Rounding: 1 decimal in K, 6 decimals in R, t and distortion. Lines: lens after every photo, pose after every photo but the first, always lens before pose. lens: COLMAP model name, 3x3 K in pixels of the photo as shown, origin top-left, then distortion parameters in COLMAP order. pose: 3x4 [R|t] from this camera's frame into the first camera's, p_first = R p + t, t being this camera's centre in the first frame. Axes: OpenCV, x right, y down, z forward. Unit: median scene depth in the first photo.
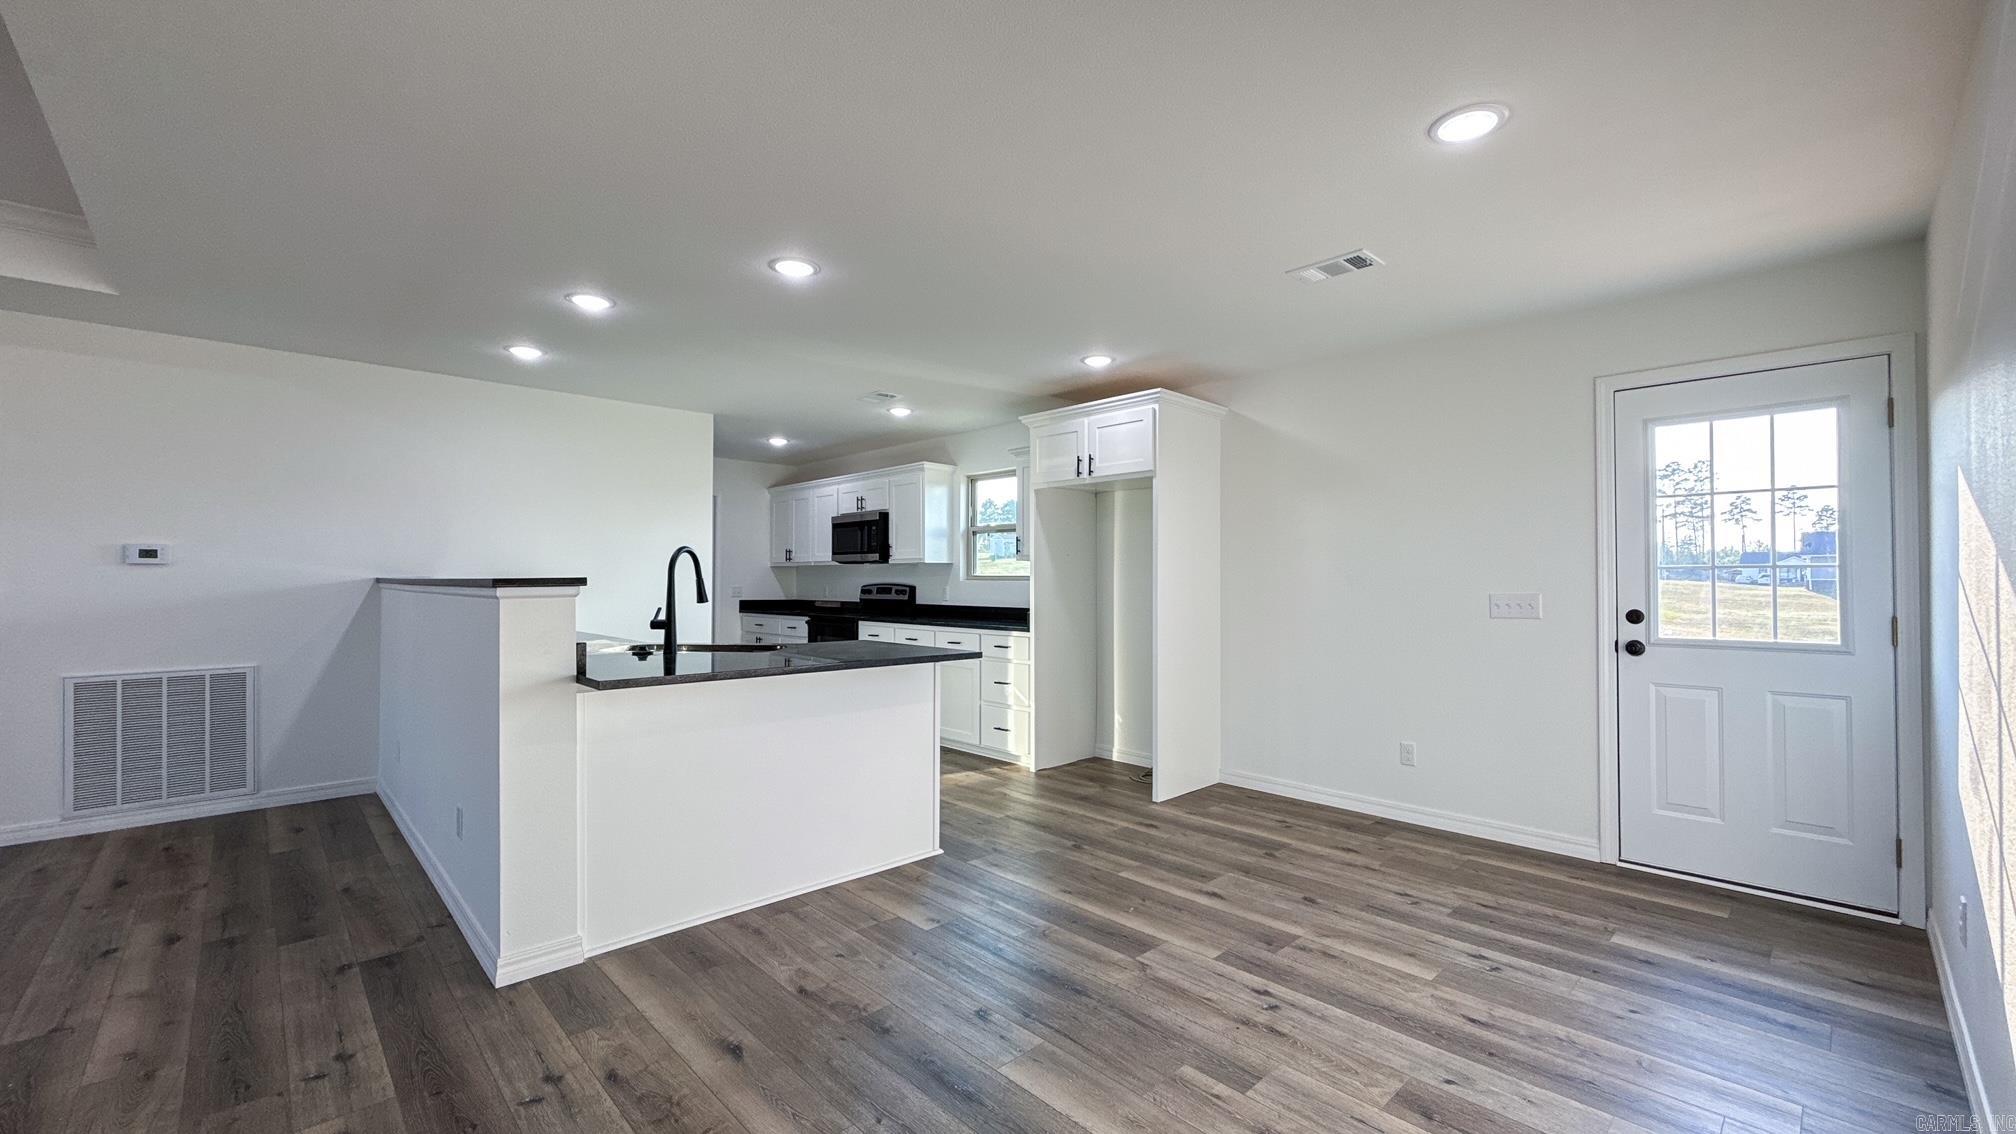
lens RADIAL K [[804.6, 0, 1004.5], [0, 804.6, 575.9], [0, 0, 1]] dist [-0.008823, -0.000041]
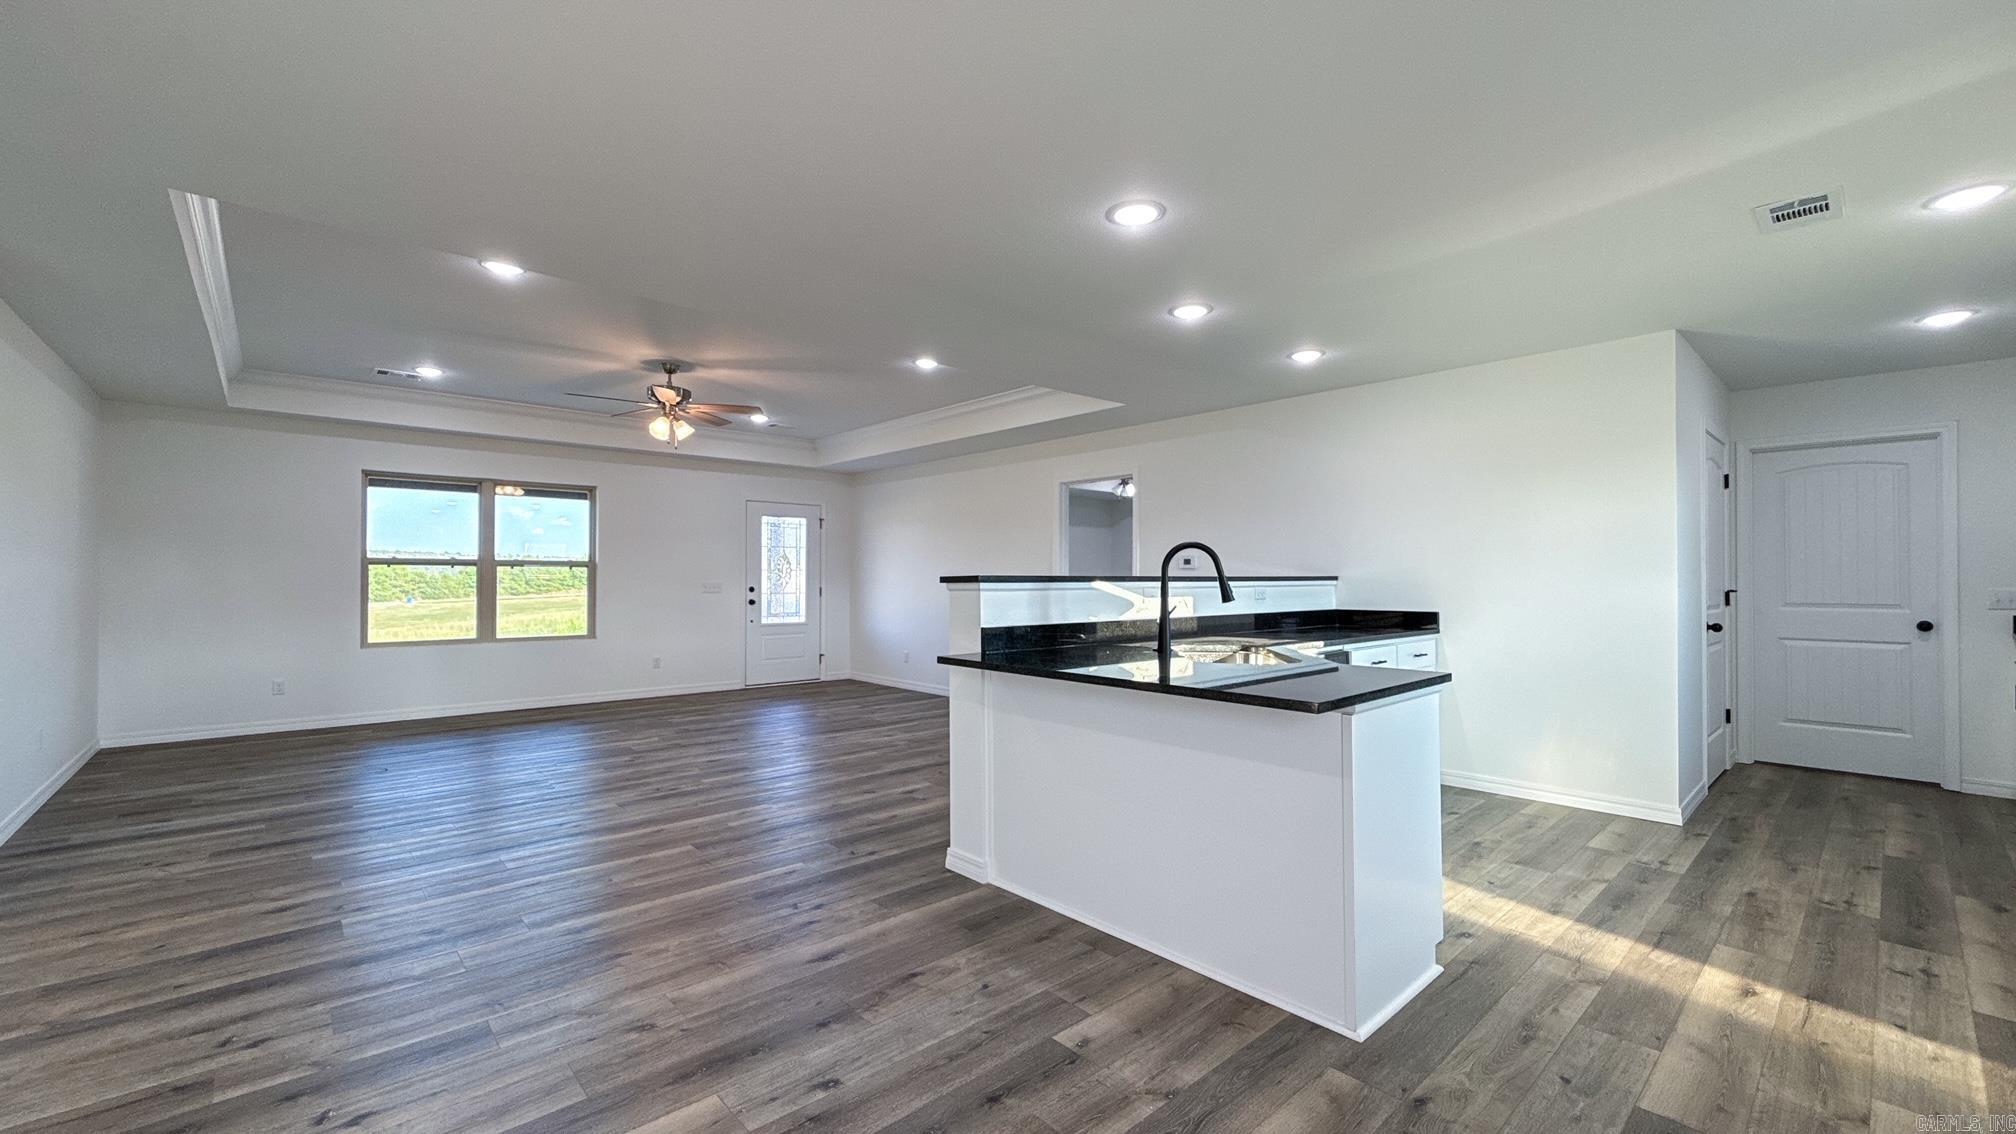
lens RADIAL K [[804.6, 0, 1010.7], [0, 804.6, 571.0], [0, 0, 1]] dist [-0.008823, -0.000041]
pose [[-0.024724, -0.013311, -0.999606, 0.267479], [0.002925, 0.999906, -0.013388, 0.004974], [0.999690, -0.003254, -0.024683, 0.395318]]
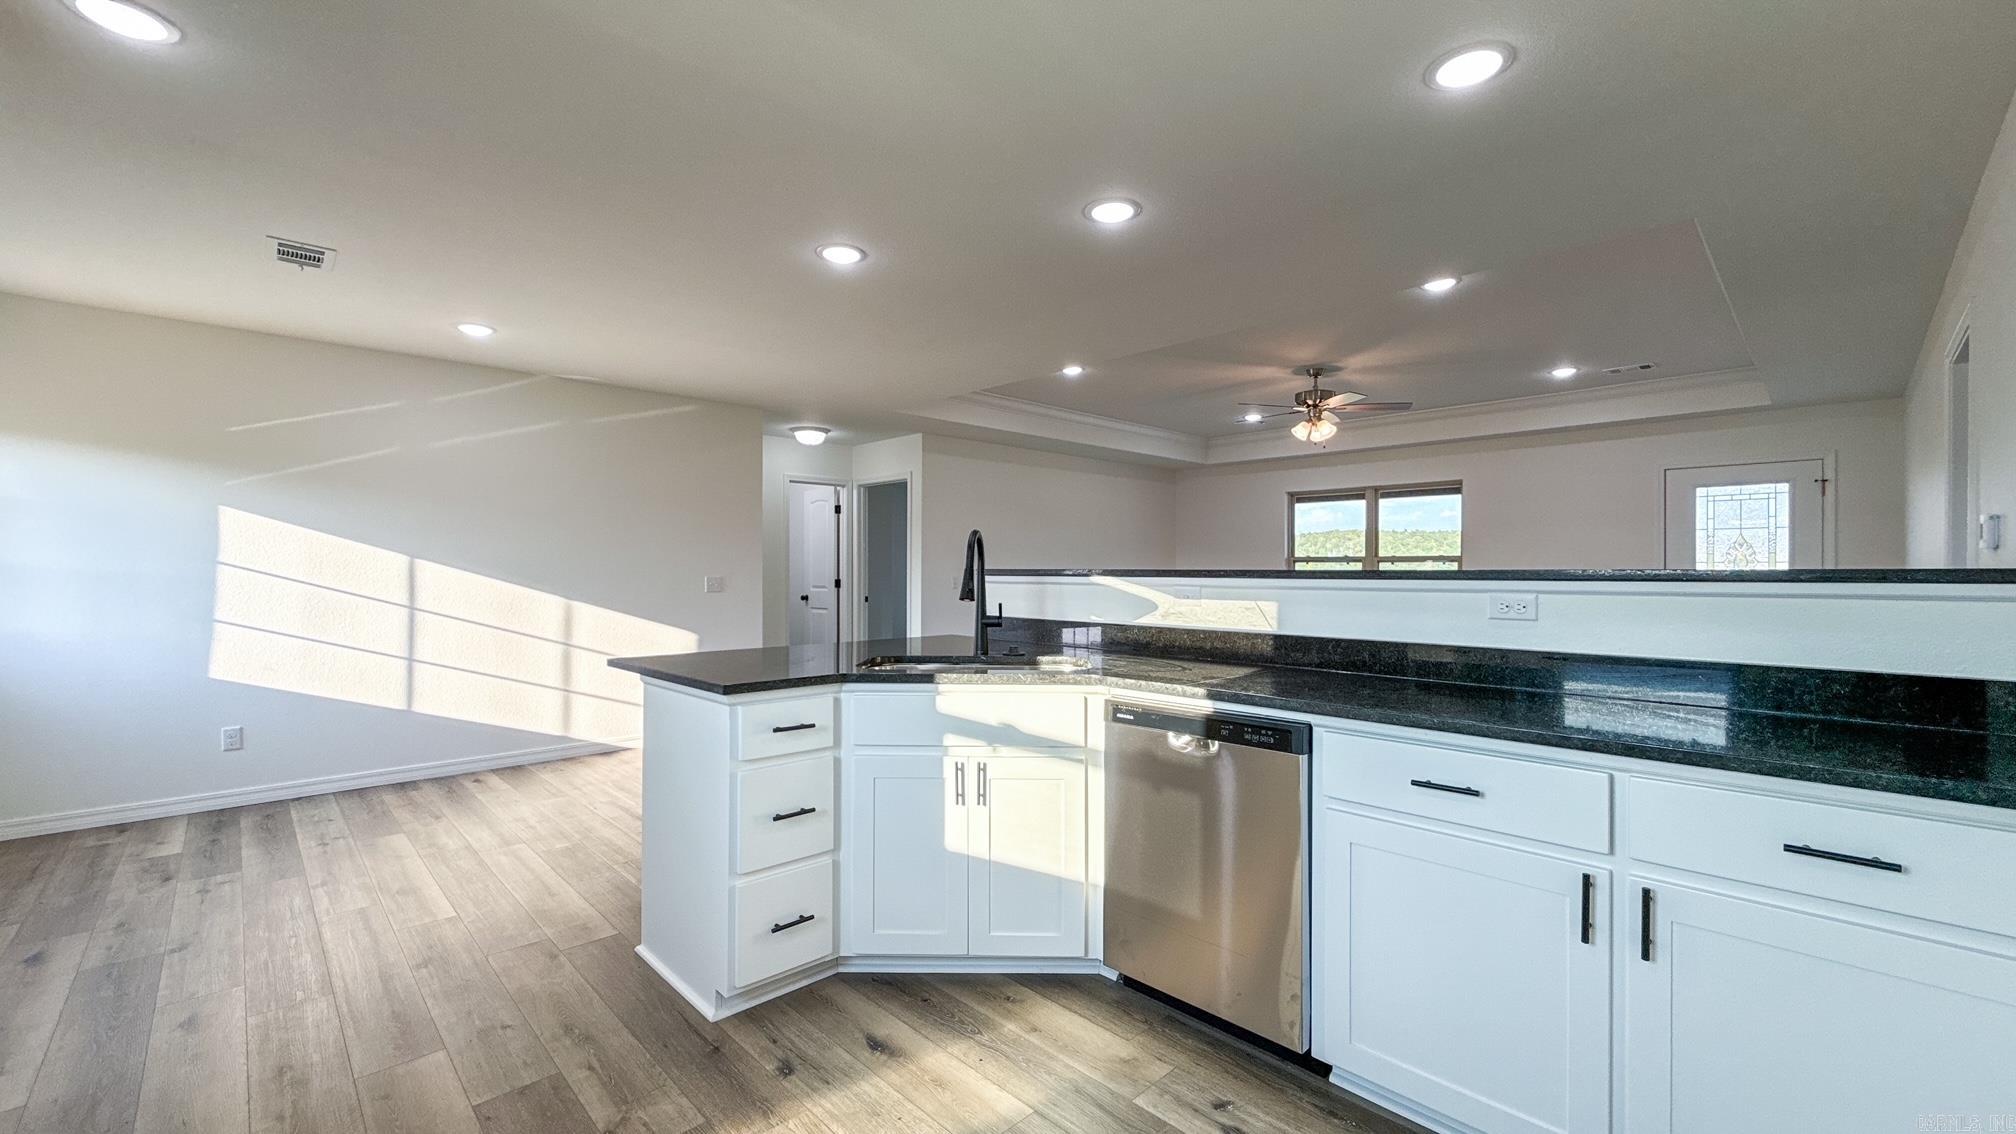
lens RADIAL K [[804.6, 0, 1009.0], [0, 804.6, 565.8], [0, 0, 1]] dist [-0.008823, -0.000041]
pose [[-0.999930, -0.007207, -0.009344, -0.207604], [-0.007116, 0.999927, -0.009725, 0.003927], [0.009413, -0.009658, -0.999909, 0.892575]]
